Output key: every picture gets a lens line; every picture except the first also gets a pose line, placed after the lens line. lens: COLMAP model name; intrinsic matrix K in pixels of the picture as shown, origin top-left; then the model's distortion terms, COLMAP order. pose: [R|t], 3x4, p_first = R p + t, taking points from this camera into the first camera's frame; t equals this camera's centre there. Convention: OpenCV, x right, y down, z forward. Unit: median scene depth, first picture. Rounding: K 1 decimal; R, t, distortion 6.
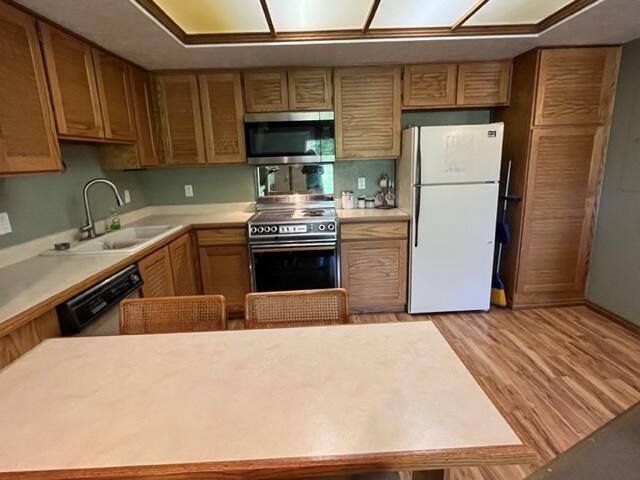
lens RADIAL K [[352.5, 0, 319.6], [0, 352.5, 238.3], [0, 0, 1]] dist [-0.001170, 0.000177]
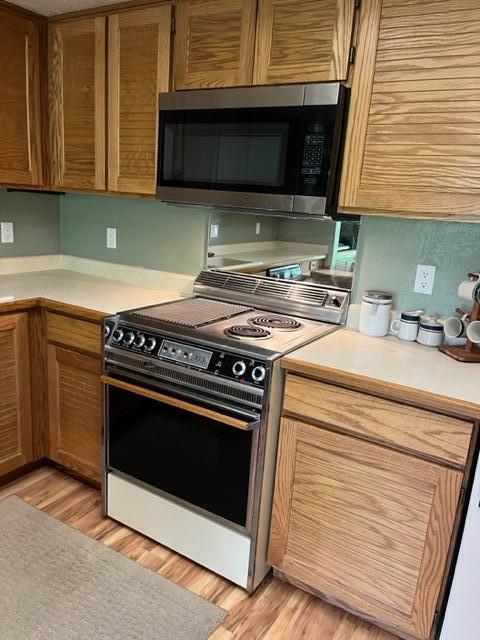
lens RADIAL K [[486.6, 0, 240.6], [0, 486.6, 324.2], [0, 0, 1]] dist [0.010029, -0.000886]
pose [[0.839717, 0.222379, -0.495401, 0.261567], [-0.216362, 0.973773, 0.070376, -0.115466], [0.498058, 0.048090, 0.865809, 0.487196]]
